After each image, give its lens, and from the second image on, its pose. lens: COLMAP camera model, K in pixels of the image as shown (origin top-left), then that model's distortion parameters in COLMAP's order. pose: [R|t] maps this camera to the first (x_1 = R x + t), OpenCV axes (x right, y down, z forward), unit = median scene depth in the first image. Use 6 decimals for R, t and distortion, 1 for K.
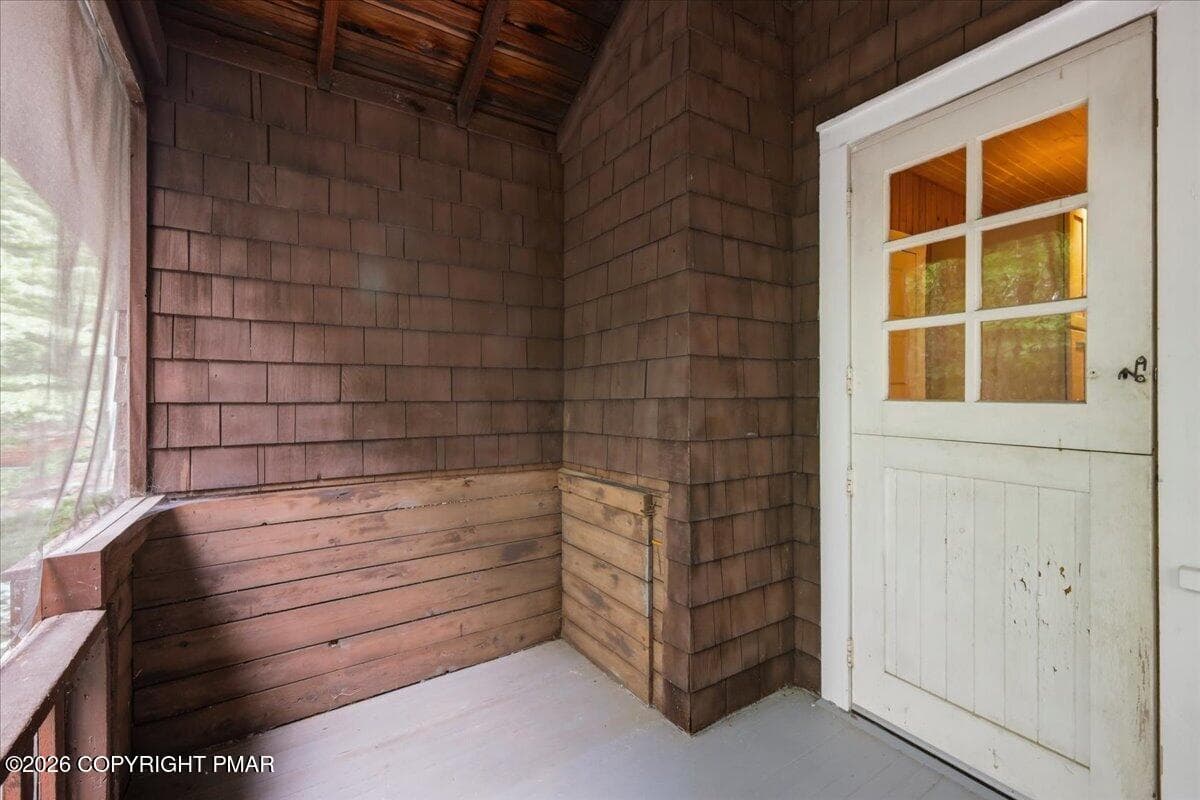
lens RADIAL K [[518.1, 0, 606.2], [0, 518.1, 392.5], [0, 0, 1]] dist [0.002535, -0.000157]
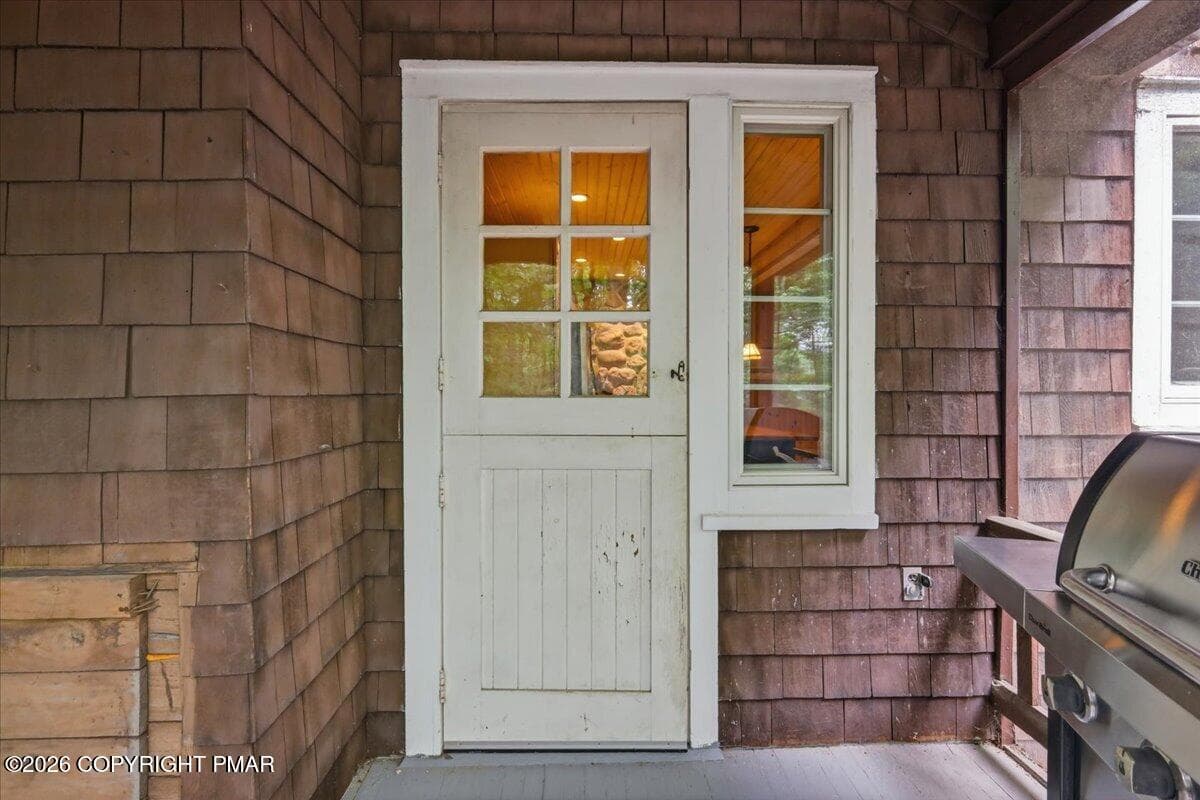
lens RADIAL K [[518.1, 0, 596.7], [0, 518.1, 397.1], [0, 0, 1]] dist [0.002535, -0.000157]
pose [[0.531565, -0.008160, 0.846978, -0.126994], [-0.000648, 0.999949, 0.010041, 0.005736], [-0.847017, -0.005887, 0.531533, 0.319948]]
